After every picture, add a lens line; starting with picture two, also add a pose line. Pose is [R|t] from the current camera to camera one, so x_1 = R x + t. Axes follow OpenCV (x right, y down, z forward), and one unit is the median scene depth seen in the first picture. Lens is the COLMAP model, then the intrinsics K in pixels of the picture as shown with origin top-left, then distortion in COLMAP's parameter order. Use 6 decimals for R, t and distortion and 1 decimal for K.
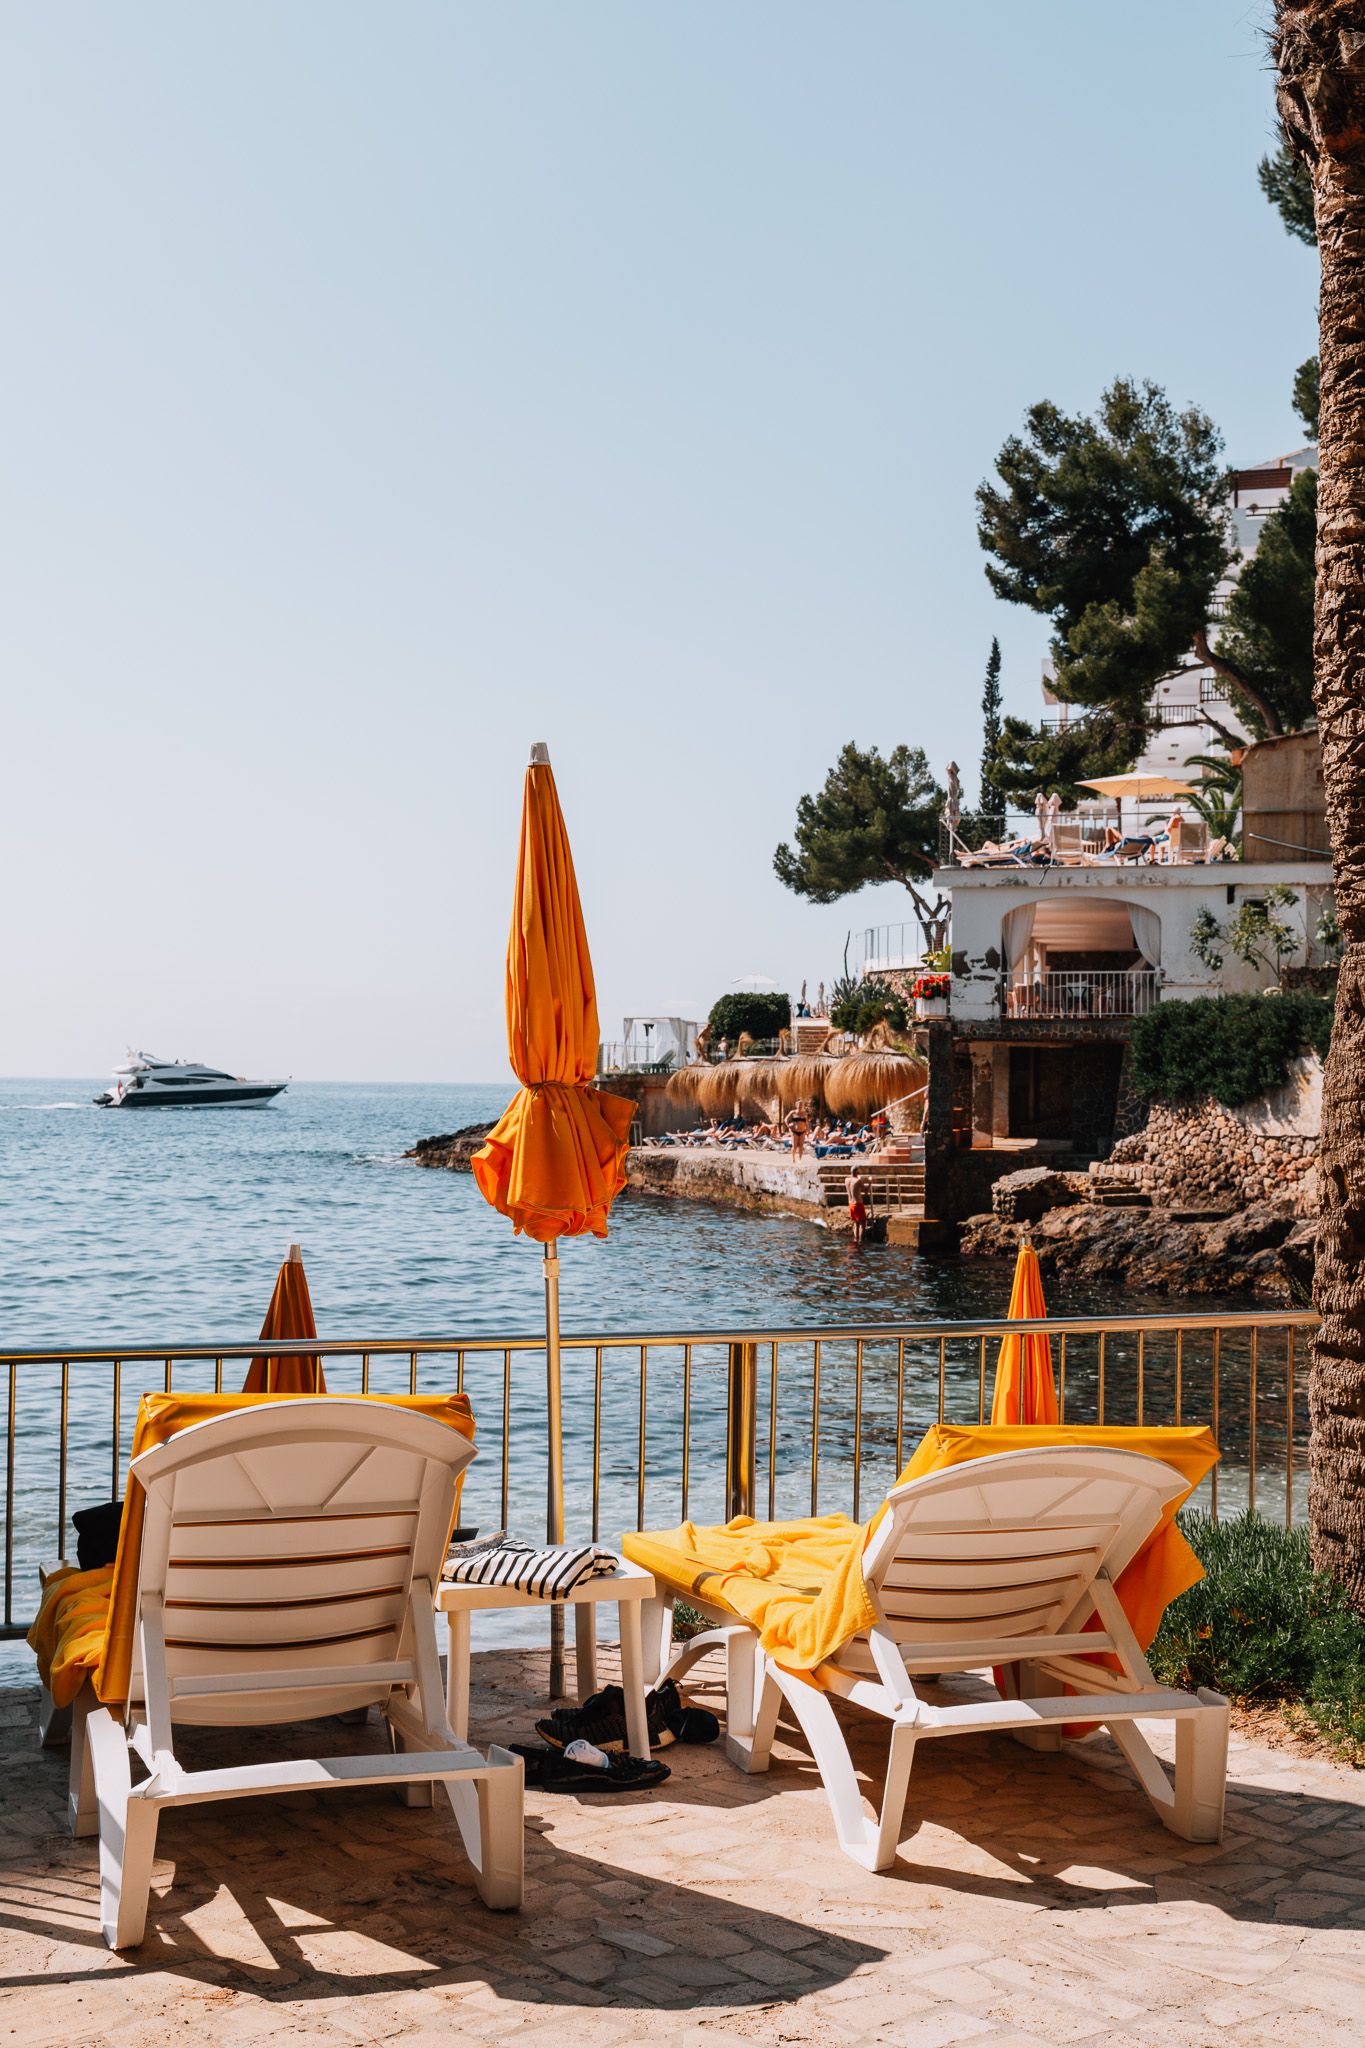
lens RADIAL K [[2347.8, 0, 642.3], [0, 2347.8, 1065.5], [0, 0, 1]] dist [0.014415, -0.012629]
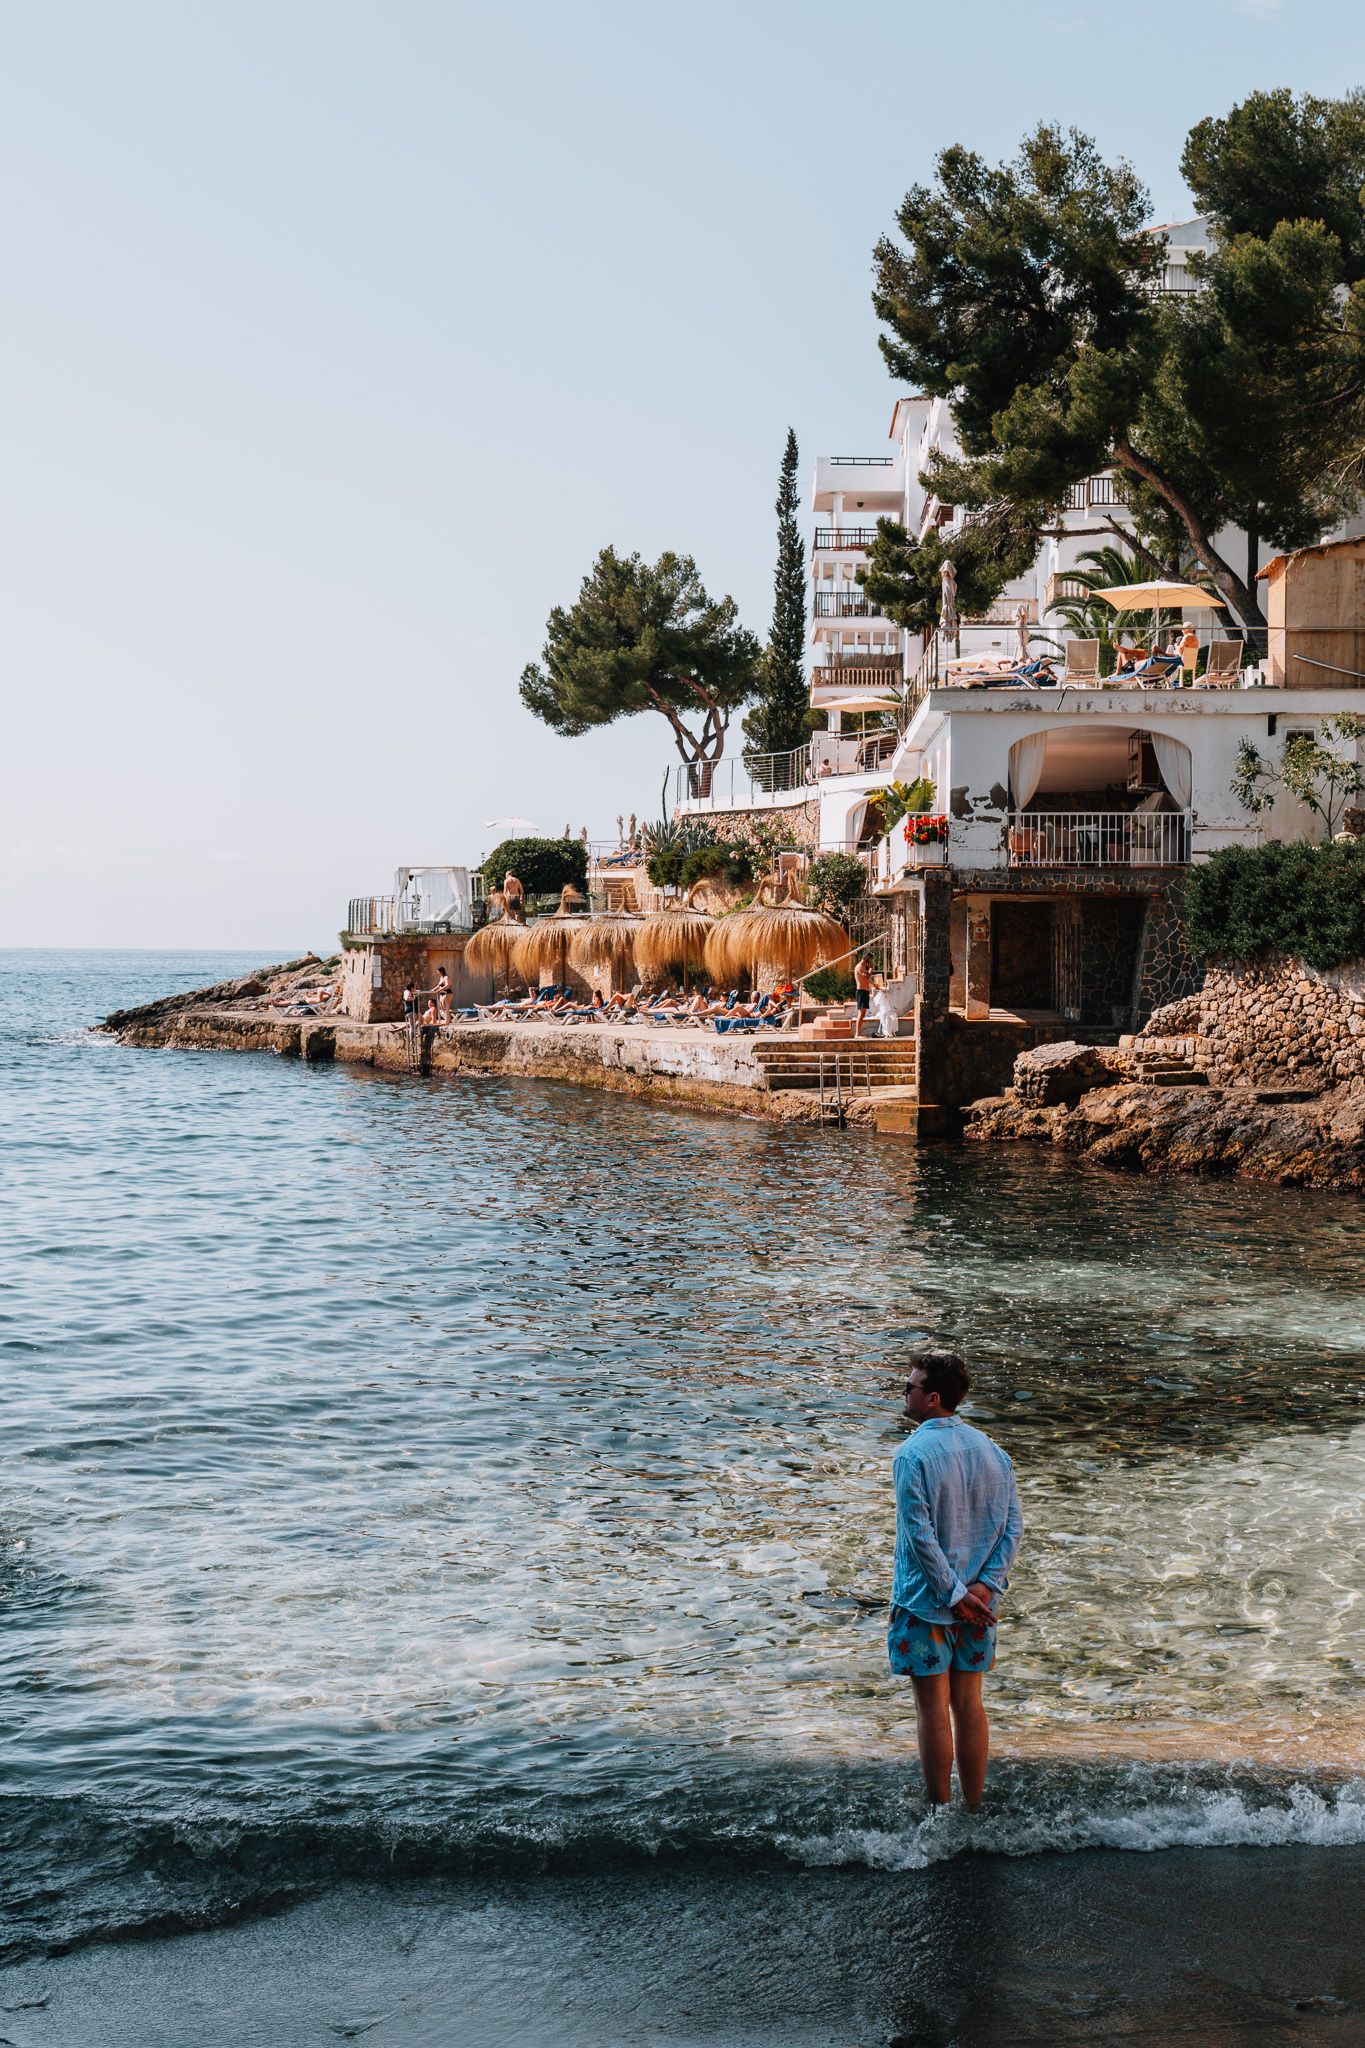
lens RADIAL K [[2666.0, 0, 755.6], [0, 2666.0, 1019.8], [0, 0, 1]] dist [0.012211, 0.018240]
pose [[0.977851, -0.007337, 0.209173, -0.136367], [0.000033, 0.999391, 0.034901, 0.001505], [-0.209302, -0.034121, 0.977256, 0.071737]]
